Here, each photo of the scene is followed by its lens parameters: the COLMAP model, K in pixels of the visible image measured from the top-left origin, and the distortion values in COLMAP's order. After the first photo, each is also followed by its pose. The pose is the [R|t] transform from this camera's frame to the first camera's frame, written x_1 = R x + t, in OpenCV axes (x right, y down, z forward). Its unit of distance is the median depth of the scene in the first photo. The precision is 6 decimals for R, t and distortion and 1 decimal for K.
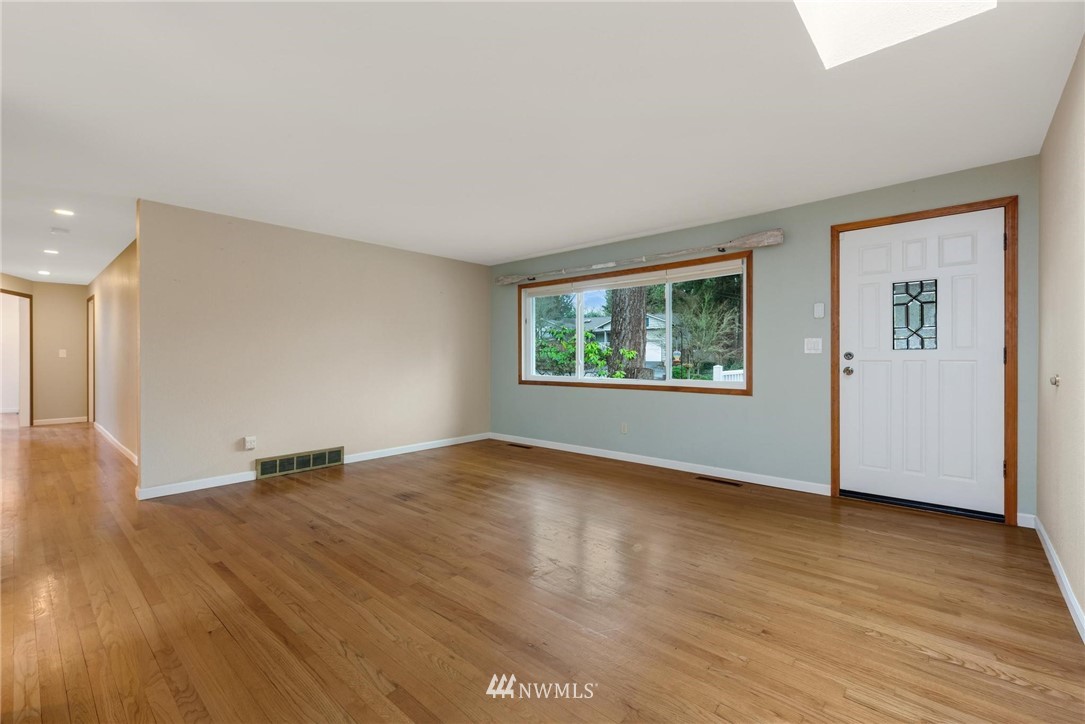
lens RADIAL K [[473.2, 0, 541.1], [0, 473.2, 361.1], [0, 0, 1]] dist [-0.001631, -0.000215]
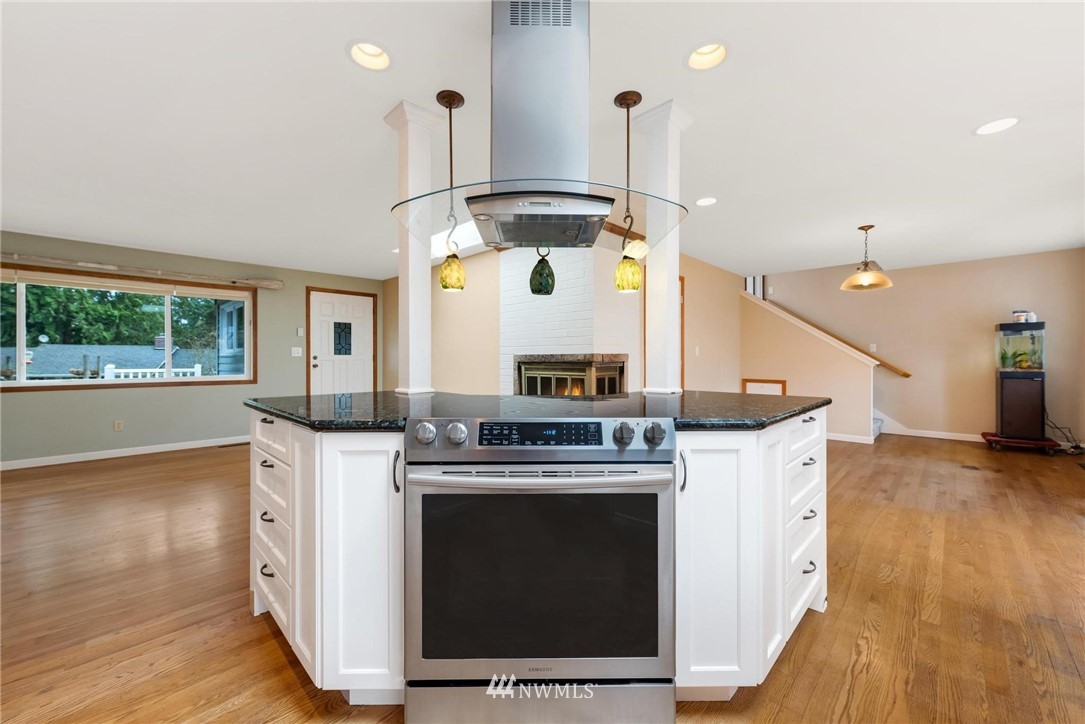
lens RADIAL K [[423.3, 0, 539.2], [0, 423.3, 358.8], [0, 0, 1]] dist [0.001298, 0.000127]
pose [[0.047395, -0.003668, 0.998870, -0.967471], [-0.002055, 0.999991, 0.003770, -0.015001], [-0.998874, -0.002232, 0.047387, 0.028829]]
